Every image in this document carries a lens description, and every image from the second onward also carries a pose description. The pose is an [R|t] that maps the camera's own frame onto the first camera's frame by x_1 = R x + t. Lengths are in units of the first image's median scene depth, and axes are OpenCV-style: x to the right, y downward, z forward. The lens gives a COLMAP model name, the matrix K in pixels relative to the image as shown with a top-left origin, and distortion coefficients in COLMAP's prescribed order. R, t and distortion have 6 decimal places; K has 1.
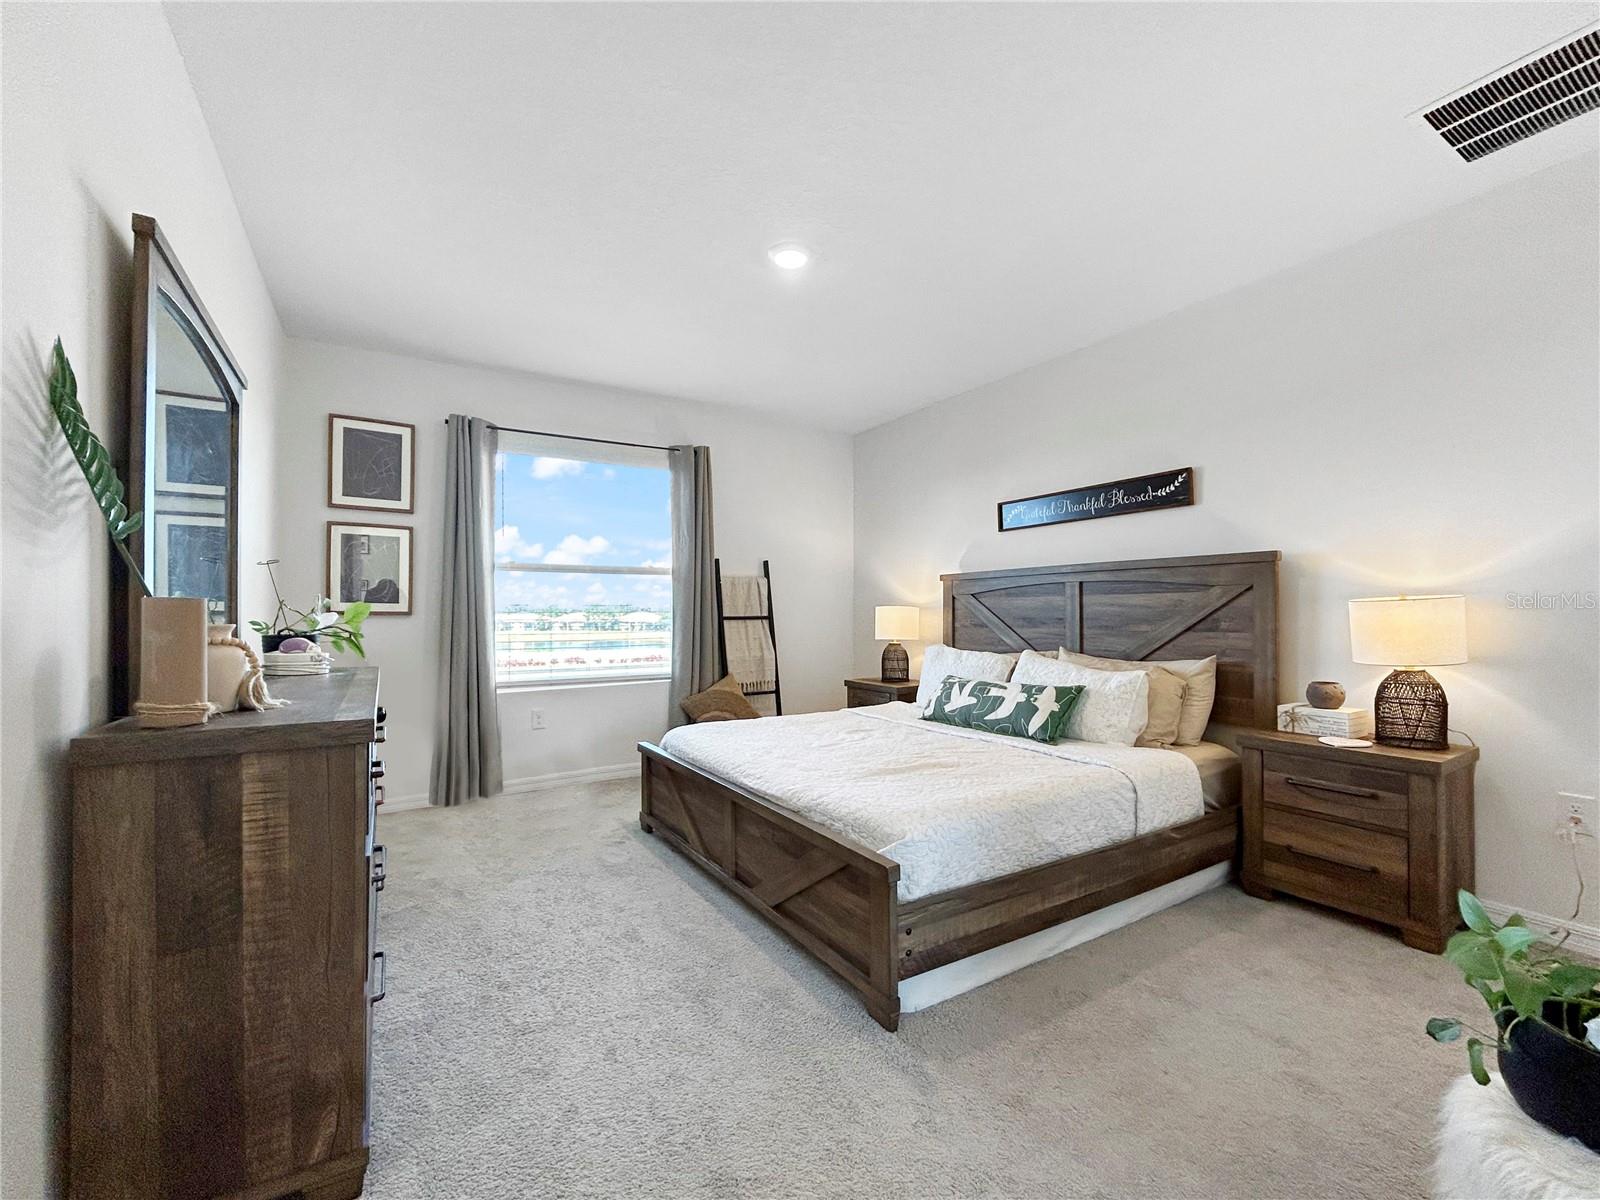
lens RADIAL K [[663.0, 0, 800.0], [0, 663.0, 600.0], [0, 0, 1]] dist [-0.001754, -0.000337]
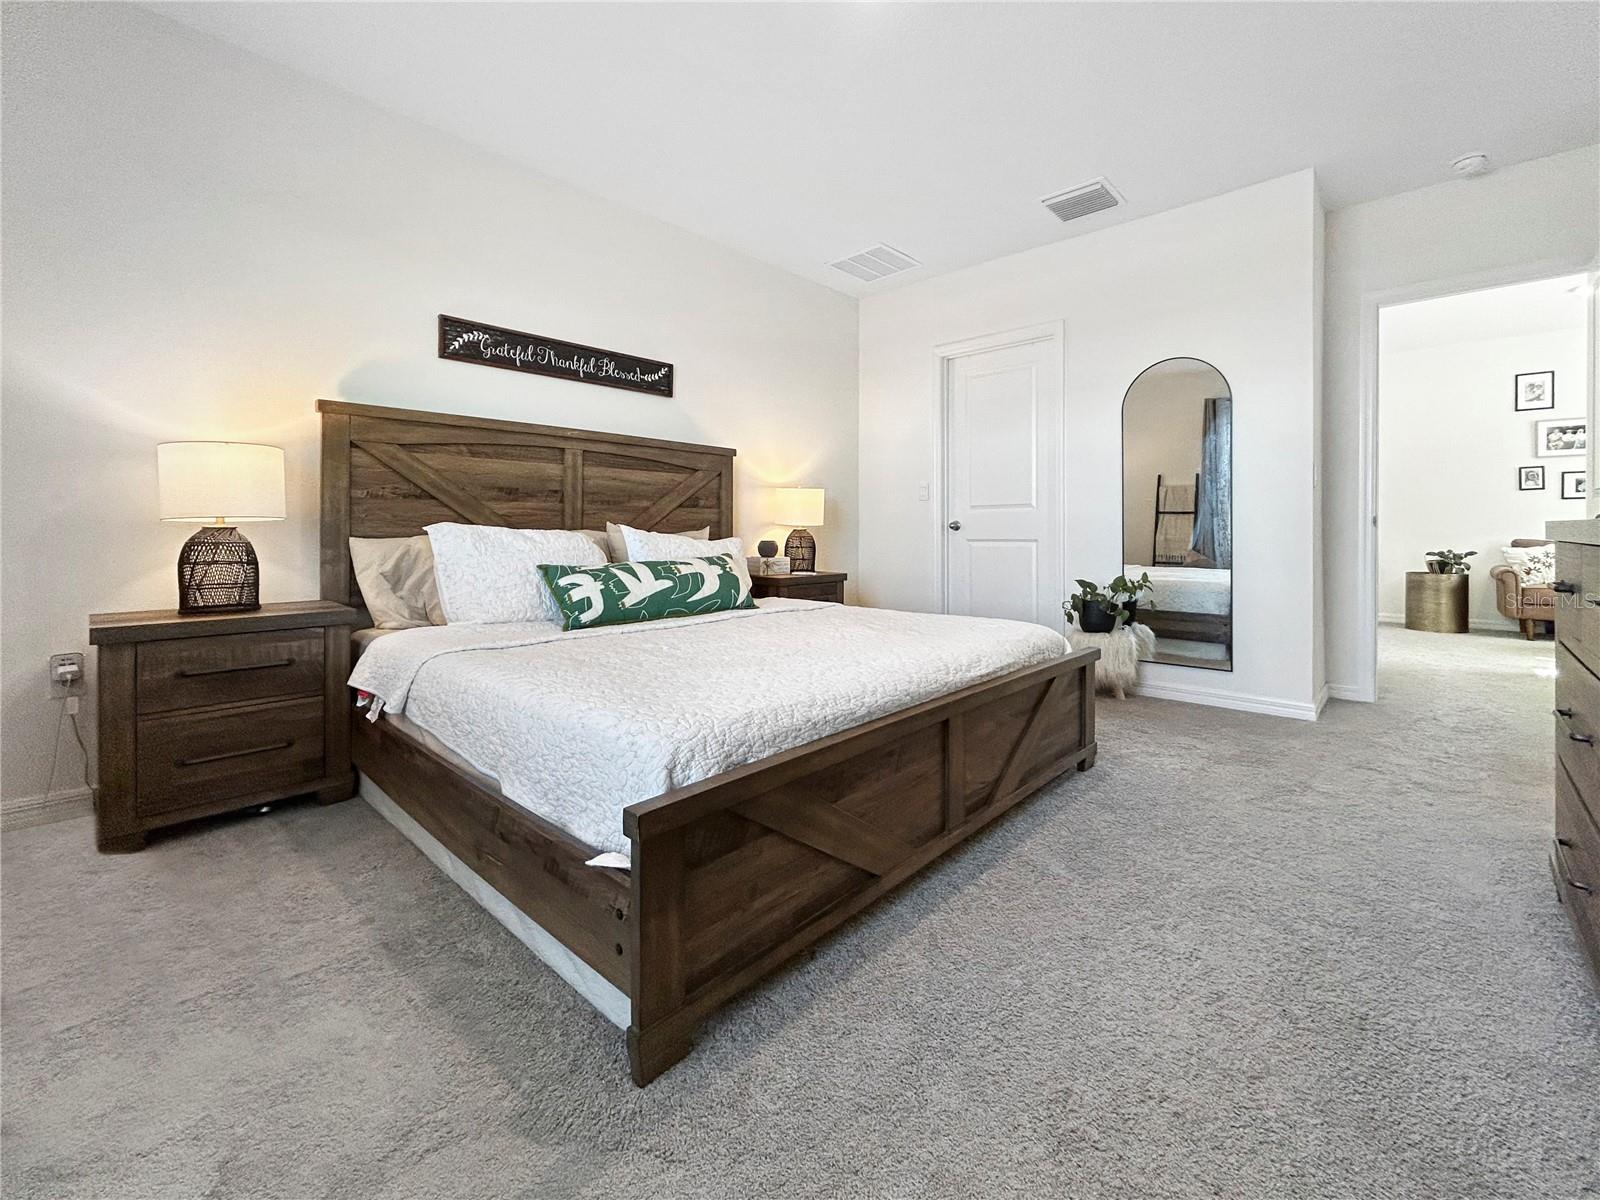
lens RADIAL K [[663.0, 0, 800.0], [0, 663.0, 600.0], [0, 0, 1]] dist [-0.001754, -0.000337]
pose [[-0.280663, -0.152602, 0.947597, -0.613822], [-0.065285, 0.988029, 0.139776, 0.031704], [-0.957583, -0.022633, -0.287266, 1.043684]]
